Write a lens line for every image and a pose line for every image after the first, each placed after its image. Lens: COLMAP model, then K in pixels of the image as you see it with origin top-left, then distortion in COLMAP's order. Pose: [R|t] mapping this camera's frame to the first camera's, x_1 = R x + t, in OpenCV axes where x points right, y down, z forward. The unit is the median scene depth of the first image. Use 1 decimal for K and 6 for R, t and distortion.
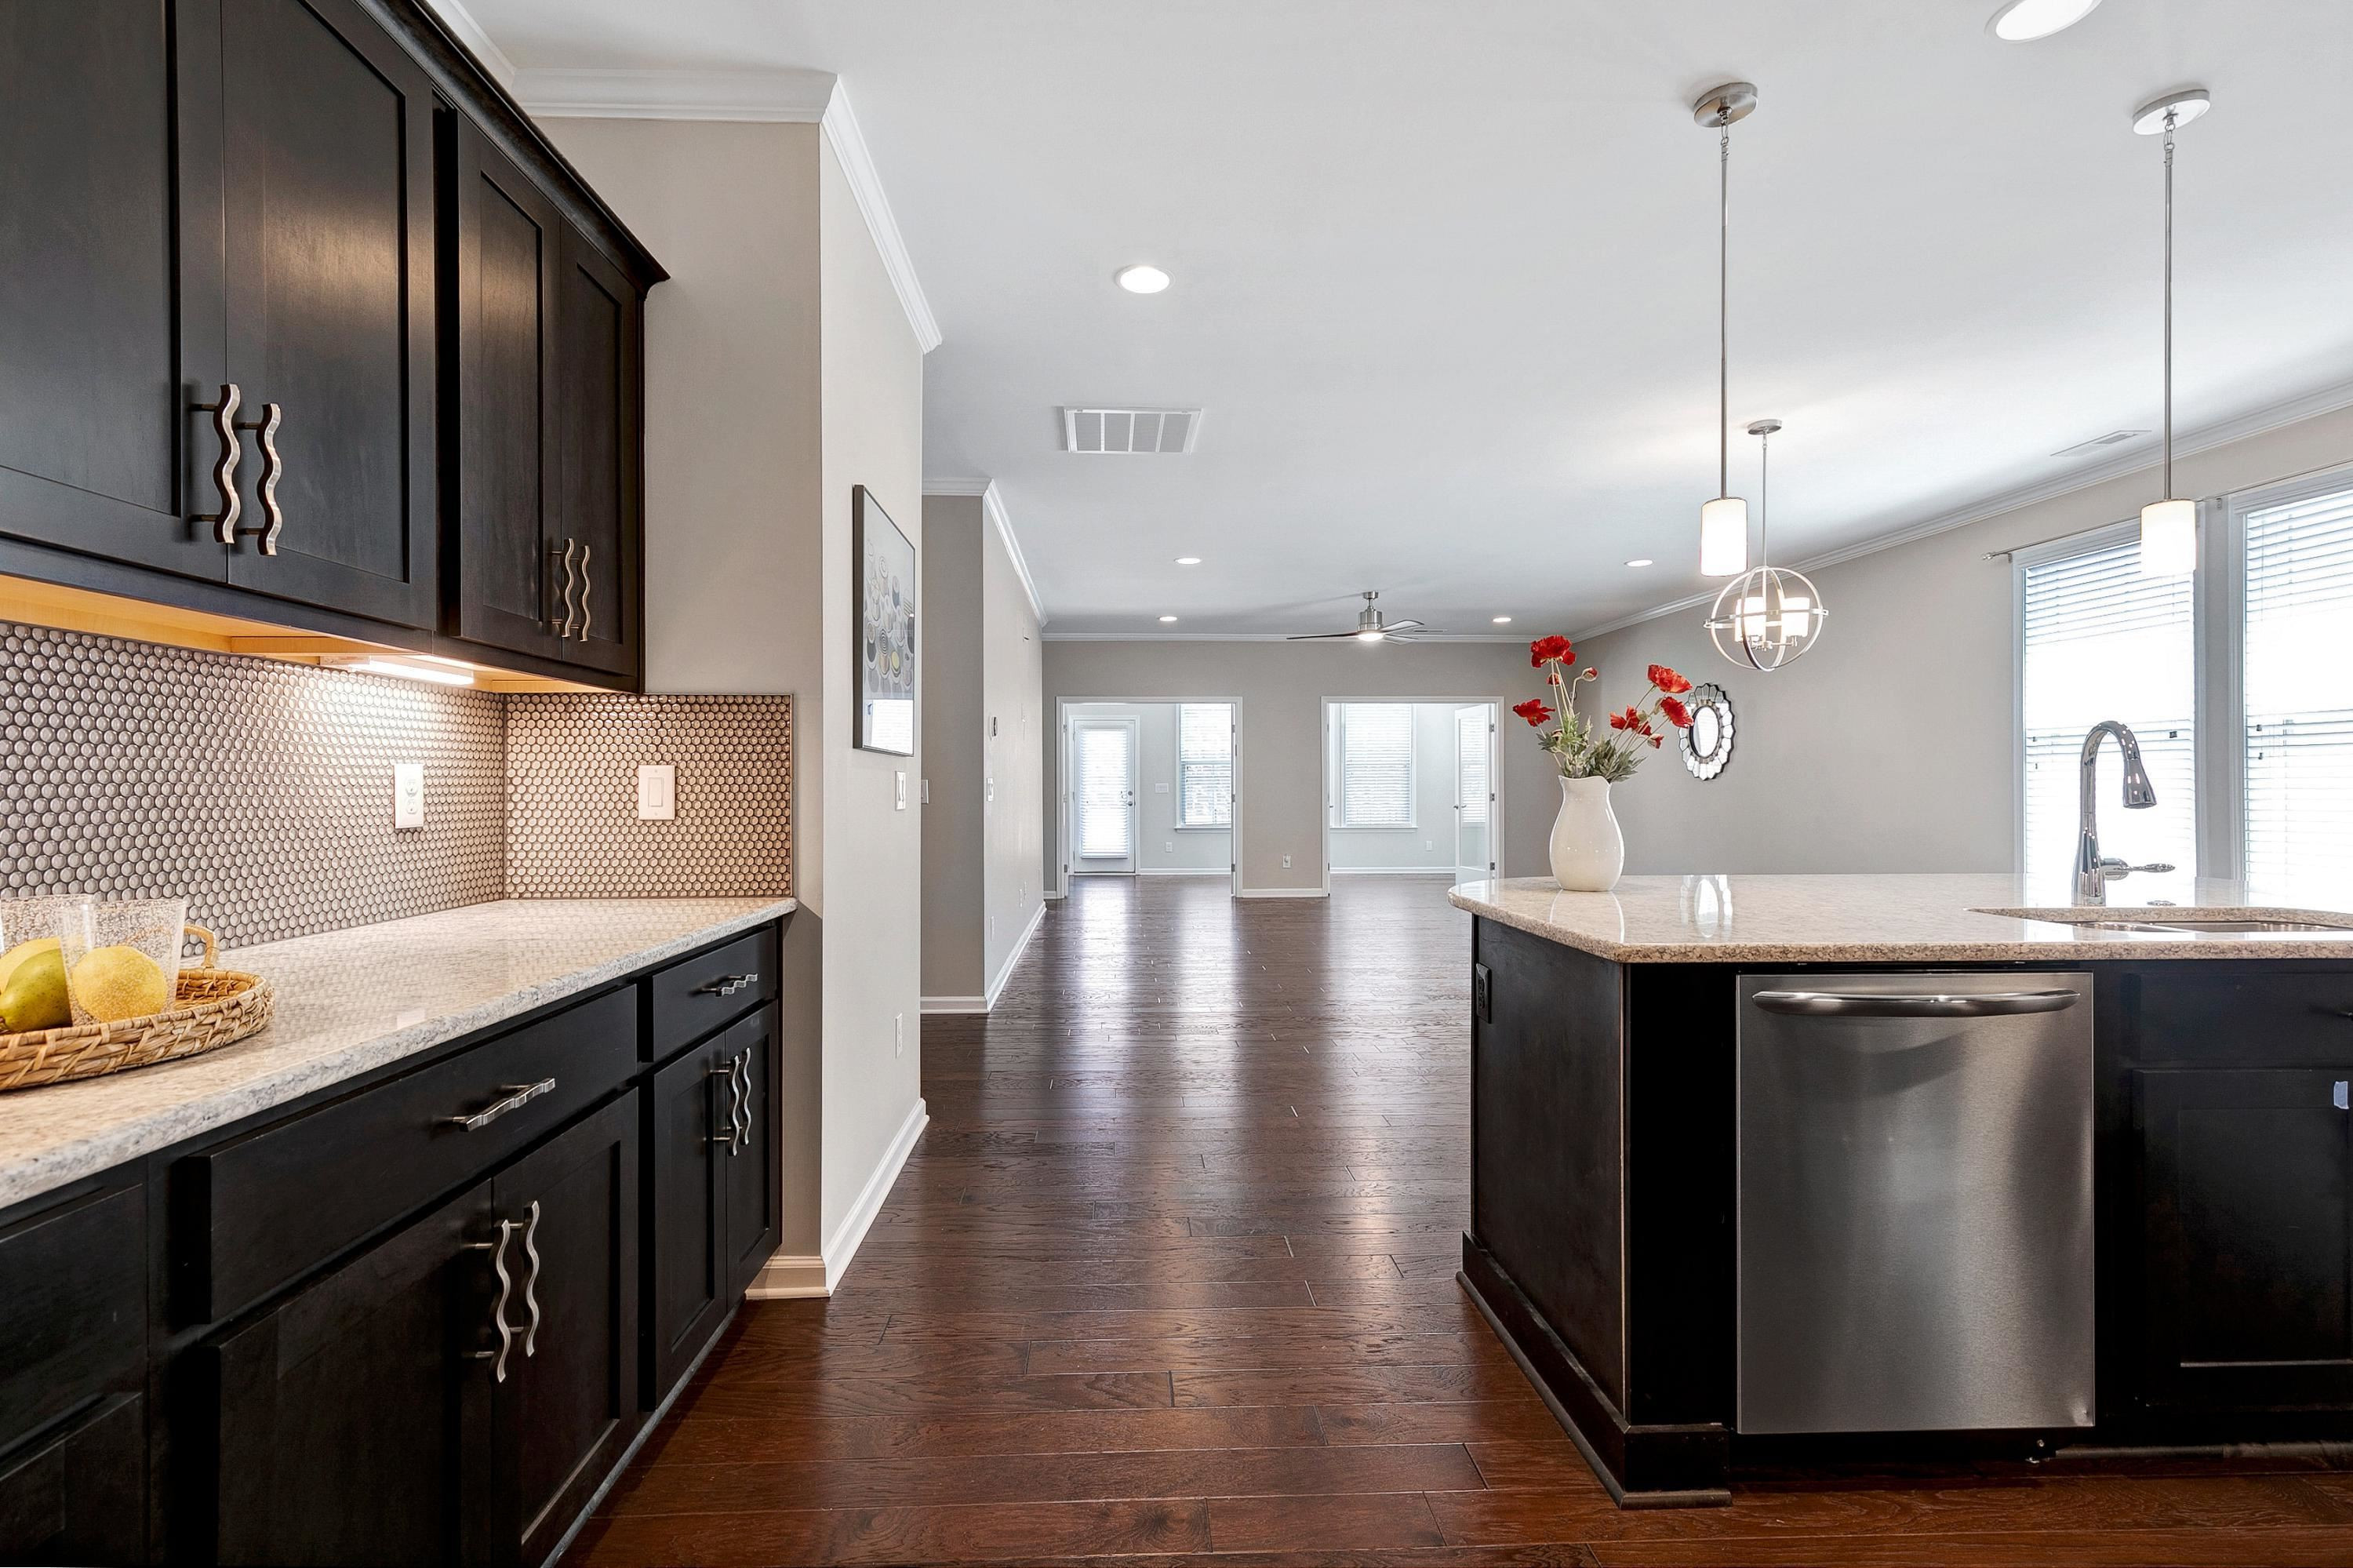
lens RADIAL K [[1139.9, 0, 1192.0], [0, 1139.9, 793.7], [0, 0, 1]] dist [0.004056, -0.000515]
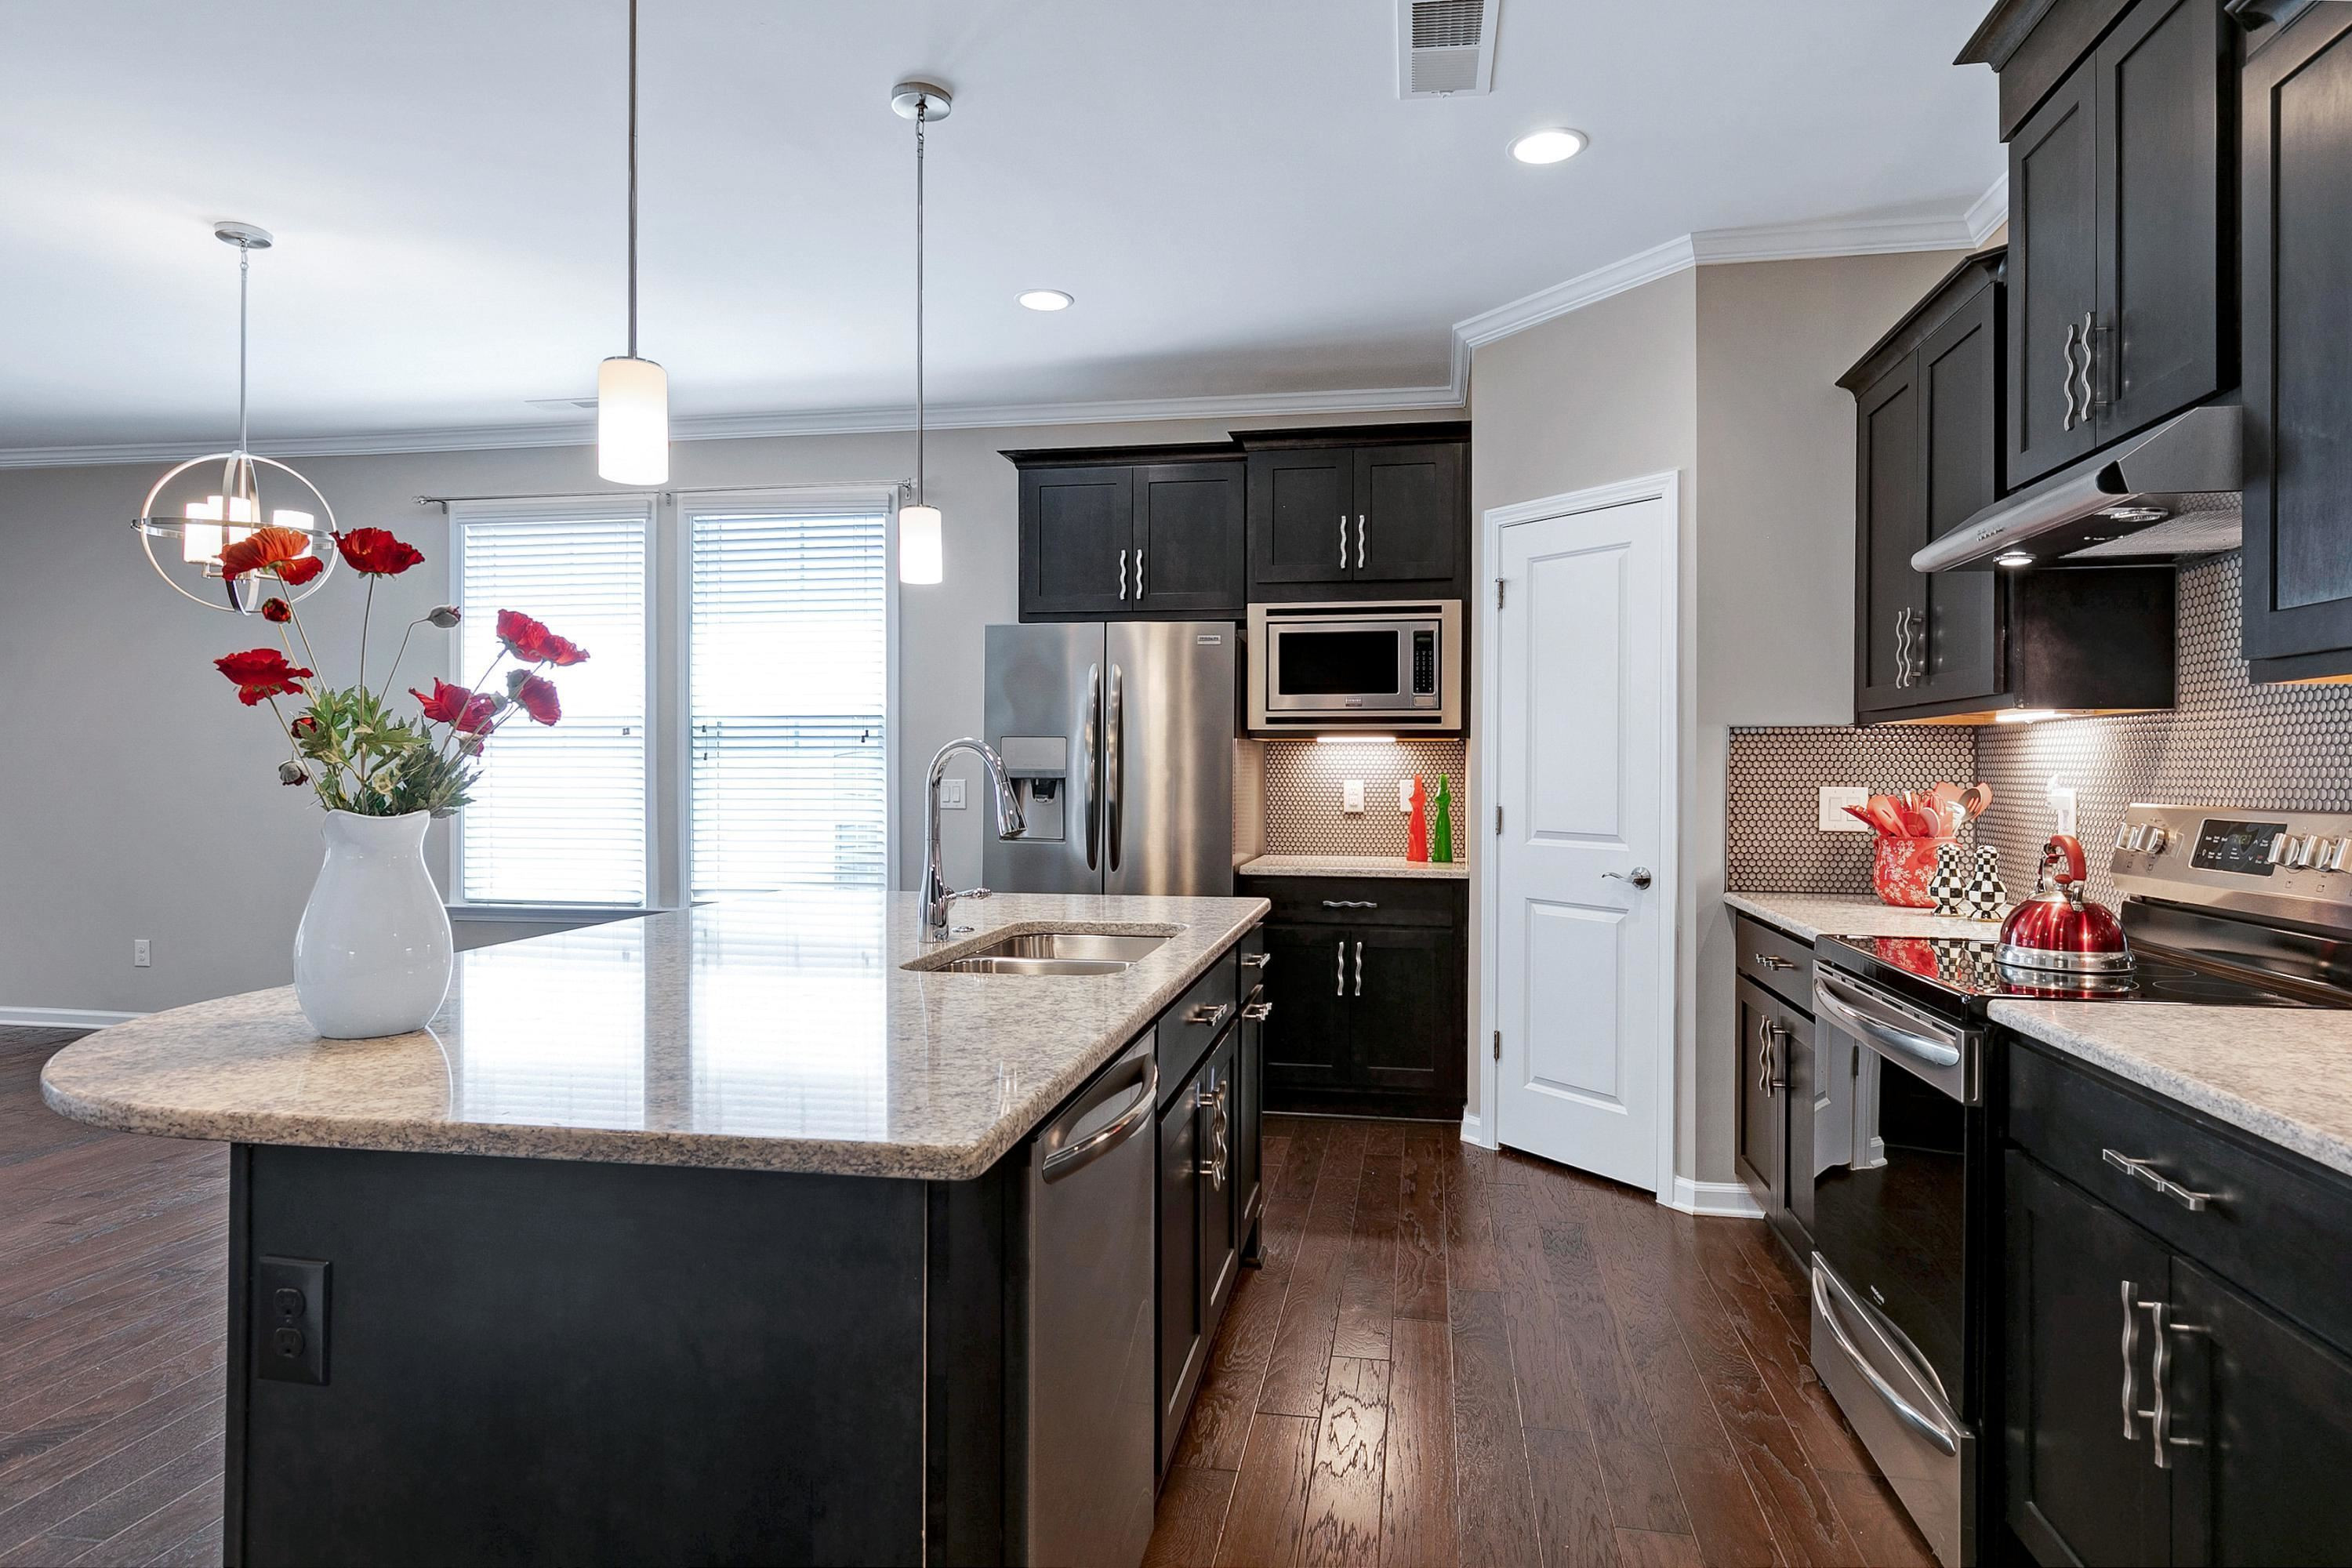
lens RADIAL K [[1285.3, 0, 1169.6], [0, 1285.3, 767.1], [0, 0, 1]] dist [0.006225, -0.002467]
pose [[0.228450, 0.002963, 0.973551, -0.087289], [-0.002274, 0.999994, -0.002510, -0.021461], [-0.973553, -0.001641, 0.228455, 0.331890]]
